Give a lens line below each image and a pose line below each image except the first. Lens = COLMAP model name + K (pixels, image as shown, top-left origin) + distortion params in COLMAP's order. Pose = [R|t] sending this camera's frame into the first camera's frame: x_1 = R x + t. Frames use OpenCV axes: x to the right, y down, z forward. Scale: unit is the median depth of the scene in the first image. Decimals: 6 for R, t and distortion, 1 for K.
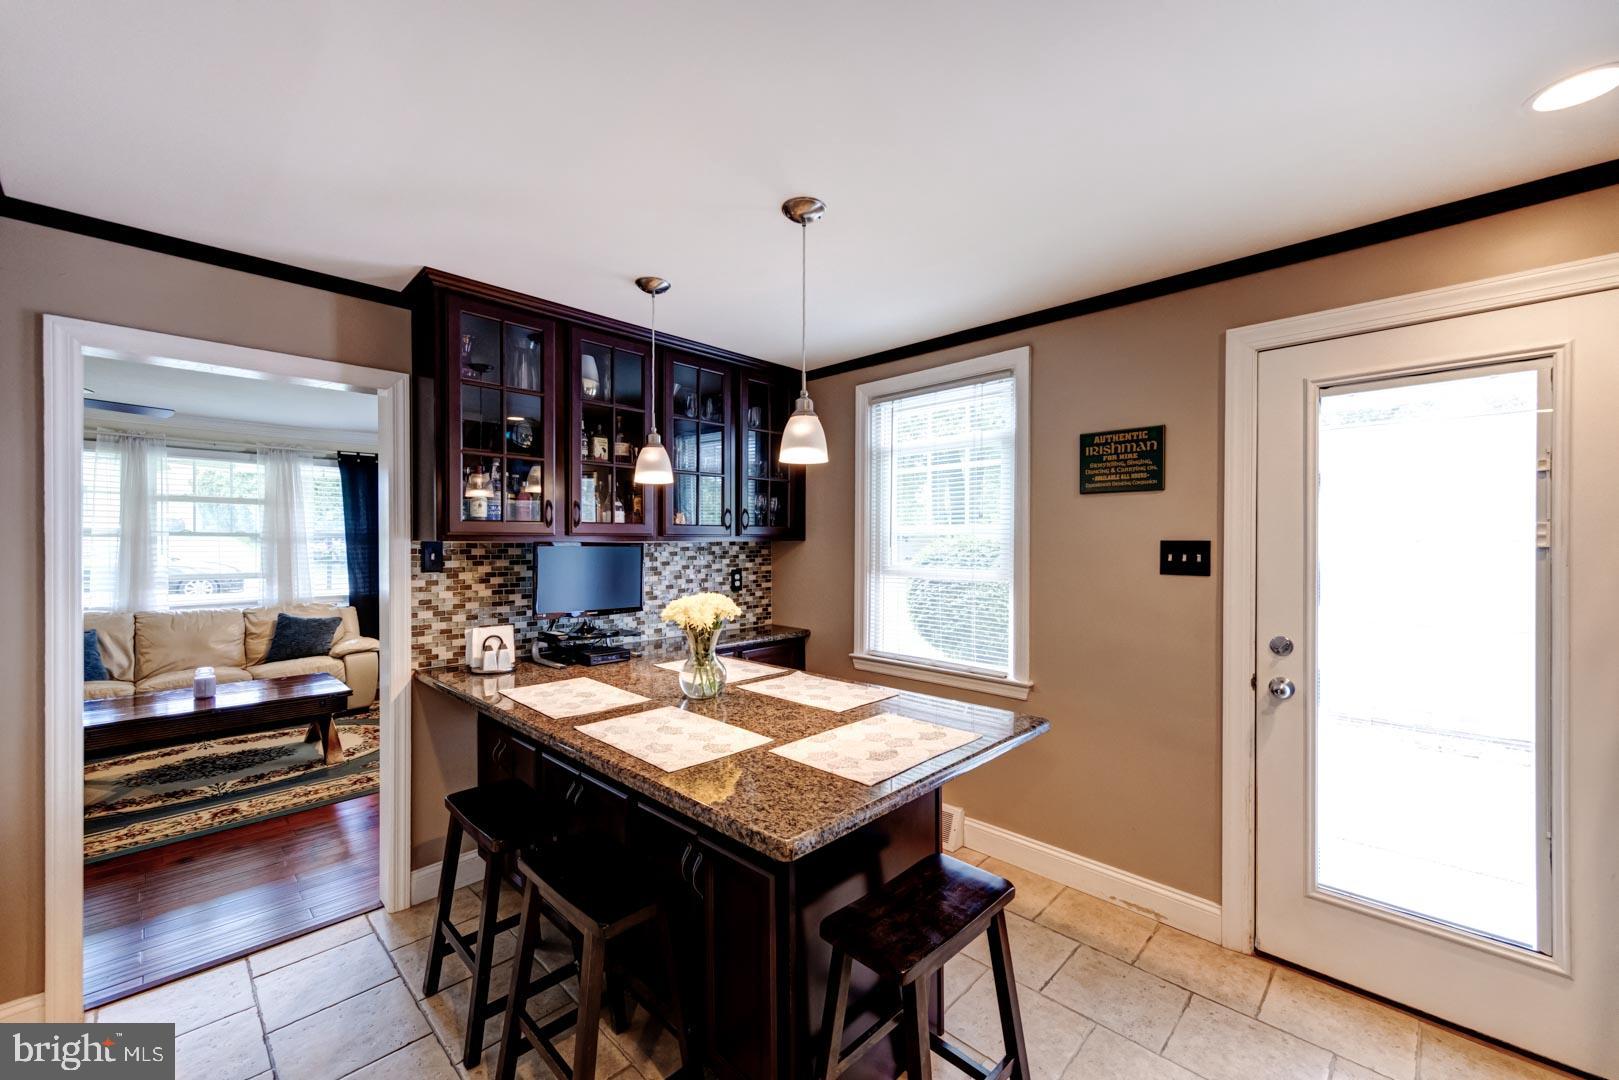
lens RADIAL K [[636.6, 0, 814.7], [0, 636.6, 544.8], [0, 0, 1]] dist [-0.003867, 0.000096]
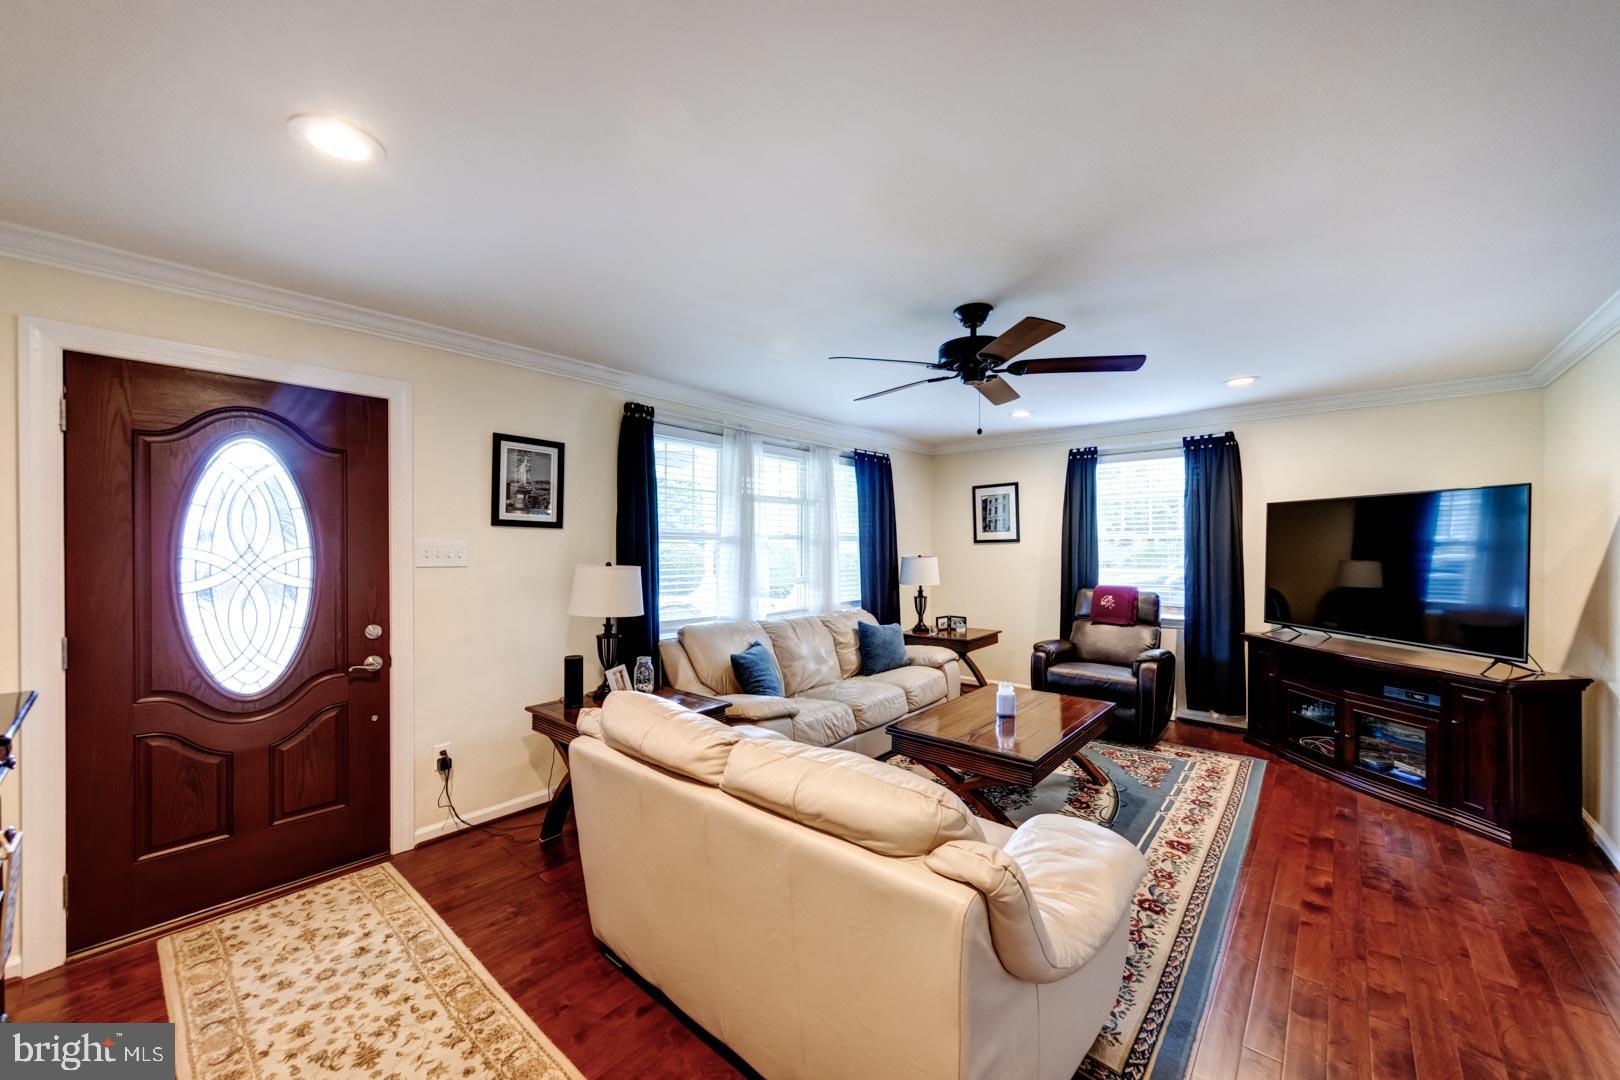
lens RADIAL K [[608.6, 0, 813.3], [0, 608.6, 551.2], [0, 0, 1]] dist [0.004654, -0.000563]
pose [[0.999144, -0.006647, 0.040831, -1.286525], [0.006594, 0.999977, 0.001421, 0.004593], [-0.040840, -0.001151, 0.999165, 0.147325]]
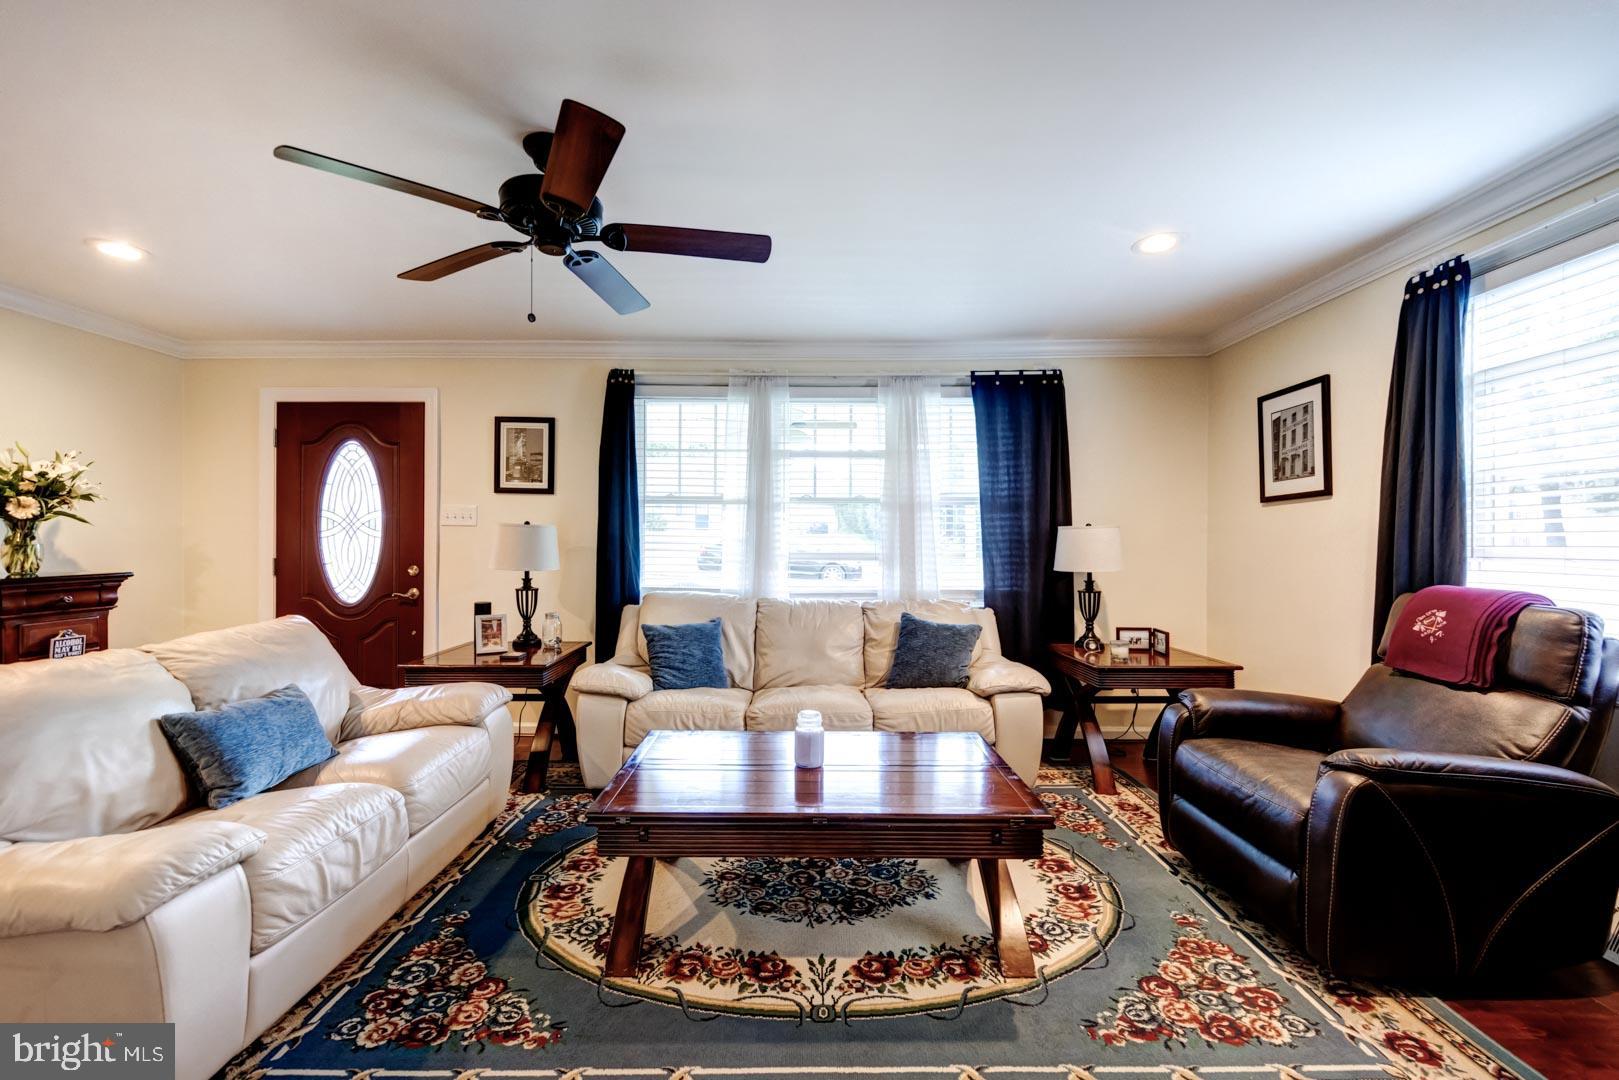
lens RADIAL K [[654.8, 0, 800.2], [0, 654.8, 544.8], [0, 0, 1]] dist [0.004112, -0.000579]
pose [[0.677378, 0.003825, -0.735625, -0.559003], [-0.005183, 0.999986, 0.000427, 0.050100], [0.735616, 0.003523, 0.677389, 0.618096]]
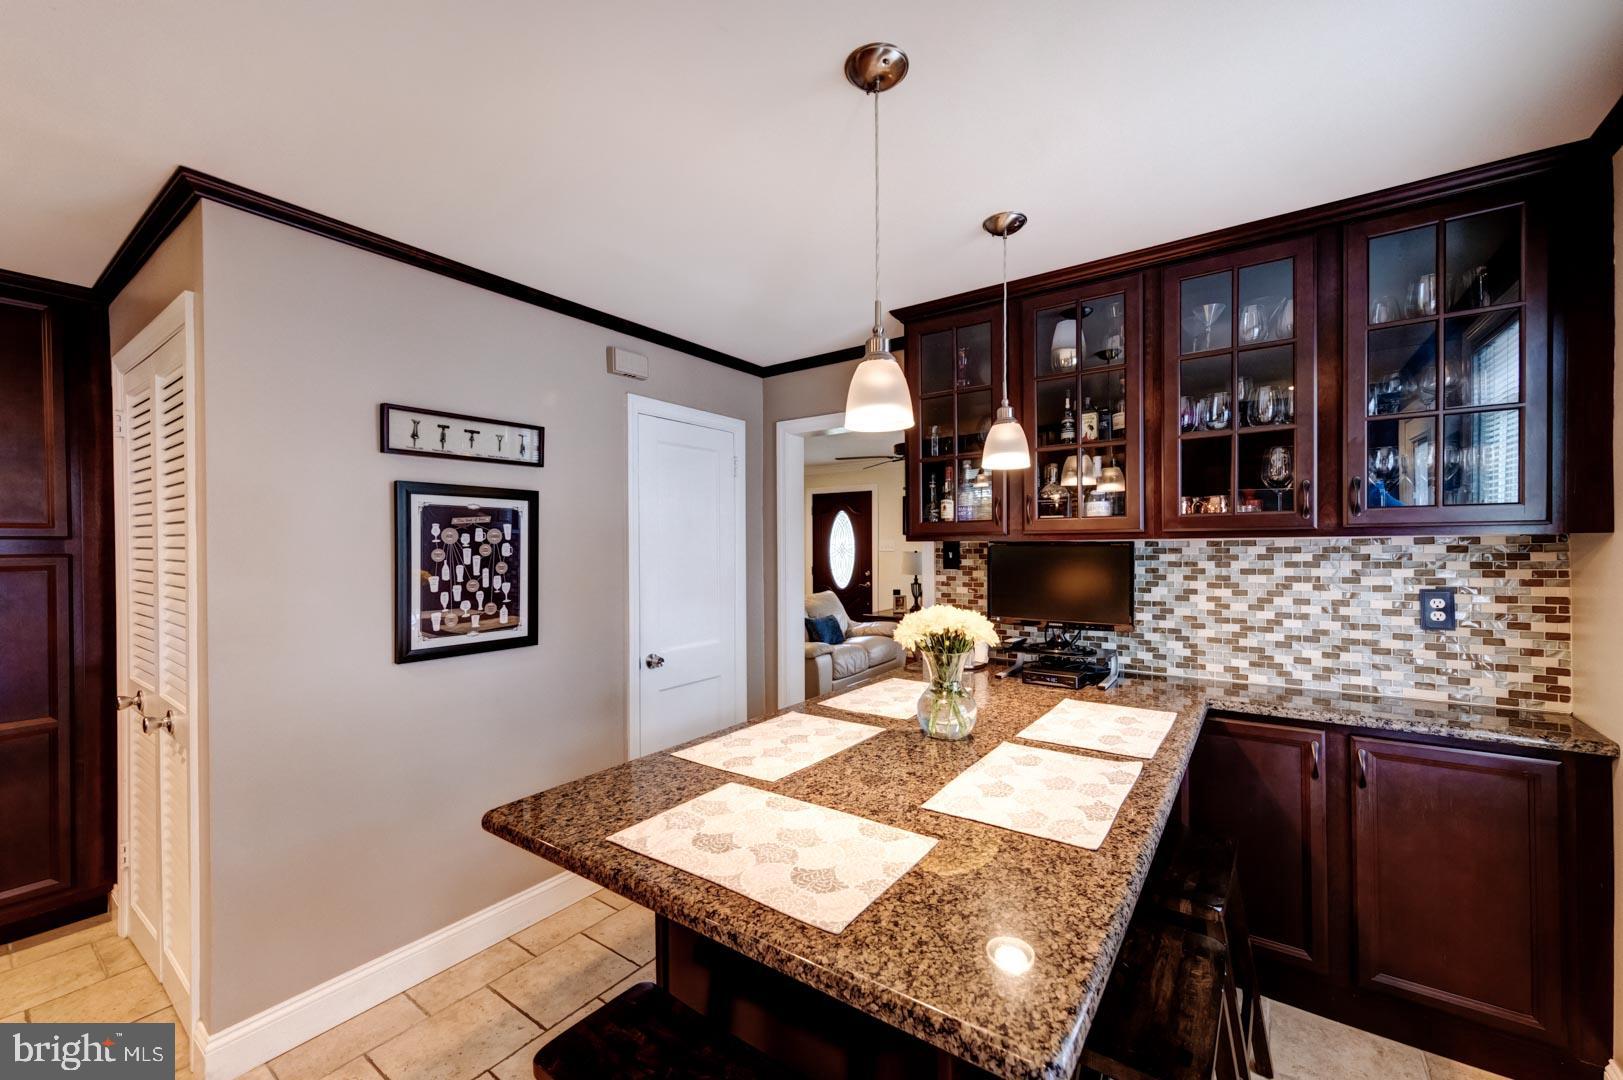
lens RADIAL K [[656.4, 0, 819.5], [0, 656.4, 550.7], [0, 0, 1]] dist [0.004112, -0.000579]
pose [[0.141995, 0.009488, -0.989822, 0.346479], [0.003413, 0.999943, 0.010075, -0.000854], [0.989862, -0.004809, 0.141955, 0.414029]]
